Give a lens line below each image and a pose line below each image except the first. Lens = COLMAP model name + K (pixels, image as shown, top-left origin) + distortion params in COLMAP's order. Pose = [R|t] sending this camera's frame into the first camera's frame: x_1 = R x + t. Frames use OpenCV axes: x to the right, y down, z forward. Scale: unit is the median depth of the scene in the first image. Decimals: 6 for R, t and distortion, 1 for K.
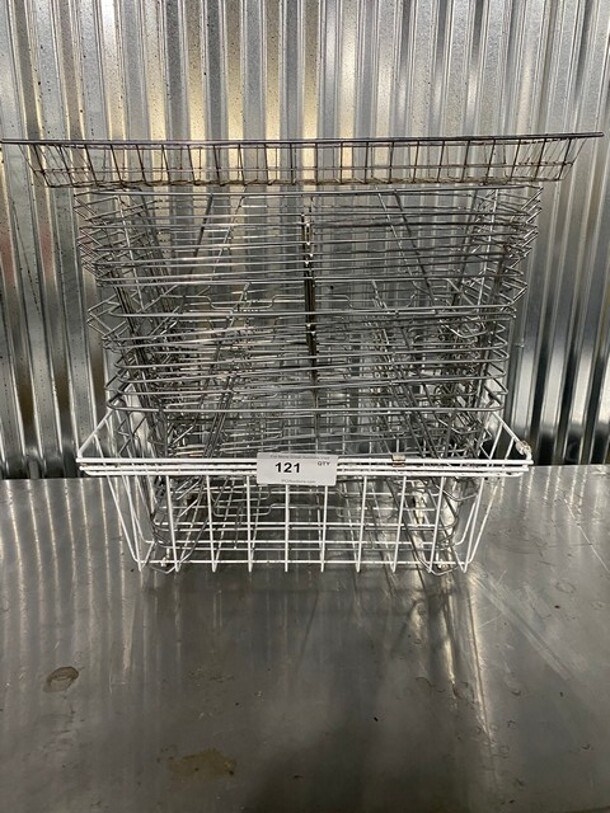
lens RADIAL K [[628.4, 0, 305.0], [0, 628.4, 406.5], [0, 0, 1]] dist [0.061187, -0.012531]
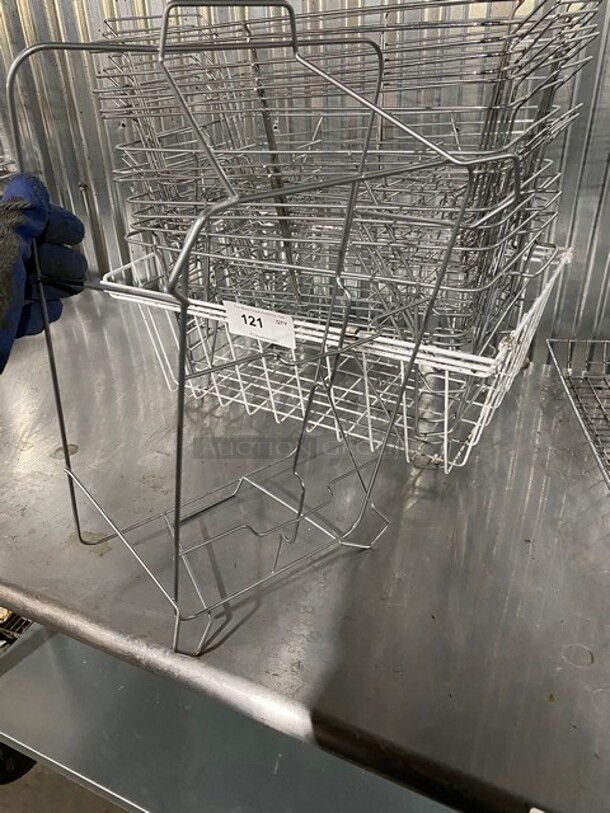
lens RADIAL K [[621.7, 0, 303.1], [0, 621.7, 408.0], [0, 0, 1]] dist [0.058159, -0.005917]
pose [[0.849004, 0.232876, -0.474301, 0.550031], [-0.139363, 0.964546, 0.224120, -0.003818], [0.509677, -0.124179, 0.851357, 0.166565]]
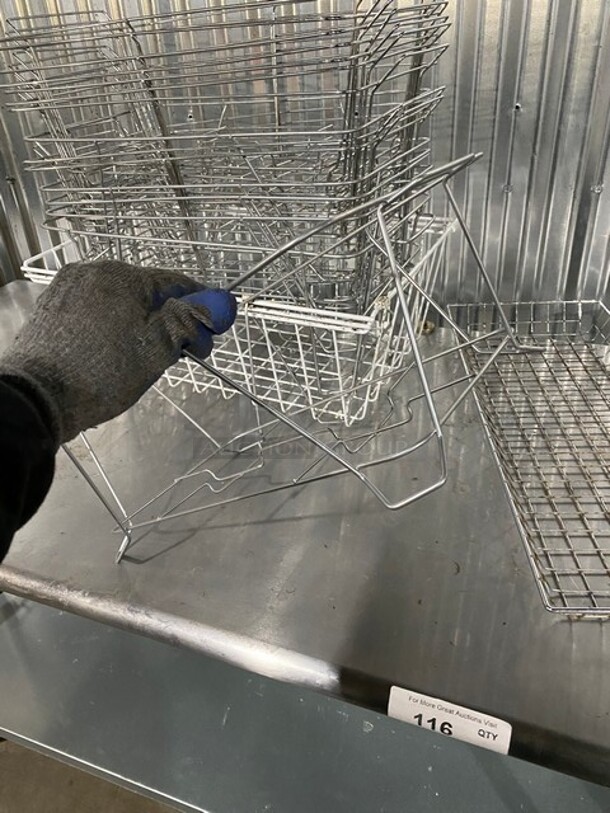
lens RADIAL K [[628.4, 0, 305.0], [0, 628.4, 406.5], [0, 0, 1]] dist [0.061187, -0.012531]
pose [[0.878783, 0.189398, -0.438028, 0.708535], [-0.095924, 0.969243, 0.226644, 0.010506], [0.467481, -0.157153, 0.869922, 0.125443]]
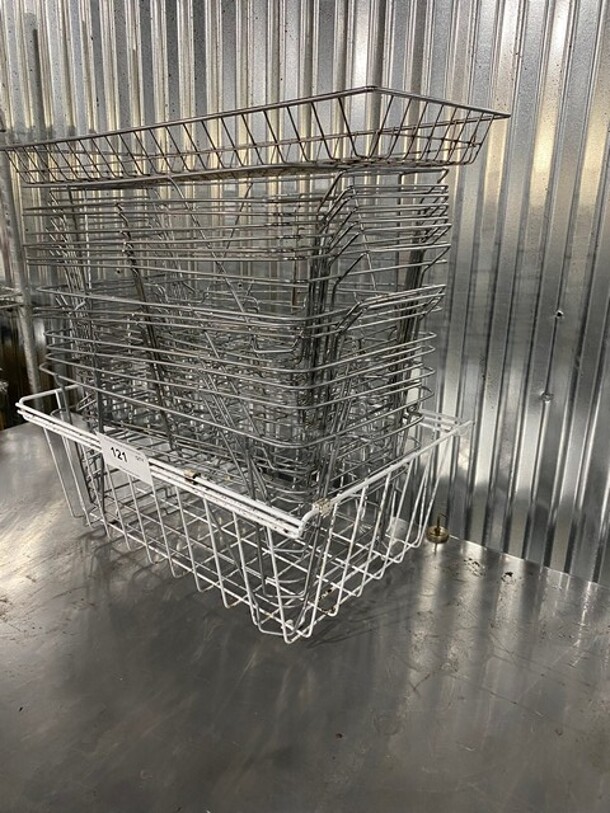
lens RADIAL K [[628.4, 0, 305.0], [0, 628.4, 406.5], [0, 0, 1]] dist [0.061187, -0.012531]
pose [[0.743752, 0.199897, -0.637867, 0.838305], [-0.240108, 0.970446, 0.024156, -0.075949], [0.623844, 0.135191, 0.769768, 0.381170]]
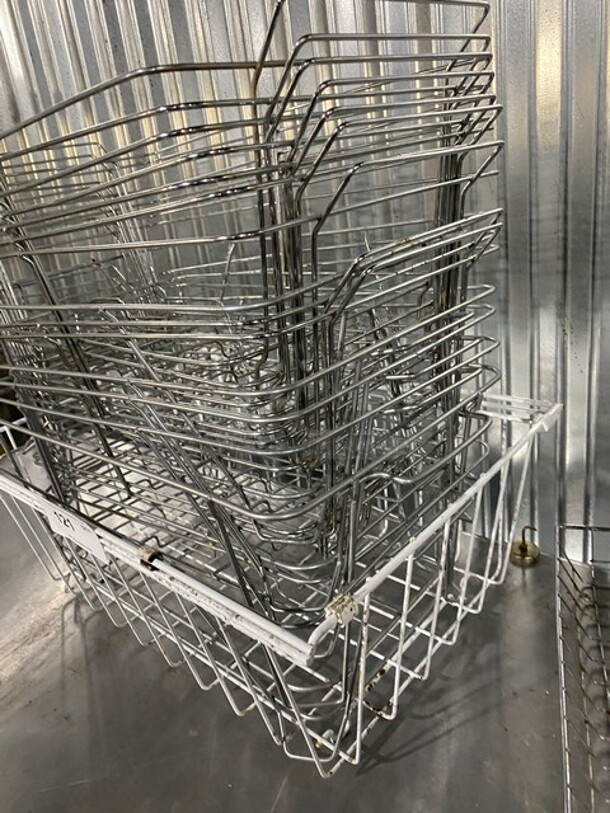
lens RADIAL K [[620.5, 0, 293.4], [0, 620.5, 407.2], [0, 0, 1]] dist [0.009992, 0.000687]
pose [[0.696645, 0.149565, -0.701653, 0.652344], [-0.102968, 0.988746, 0.108530, -0.139994], [0.709989, -0.003359, 0.704205, 0.670882]]
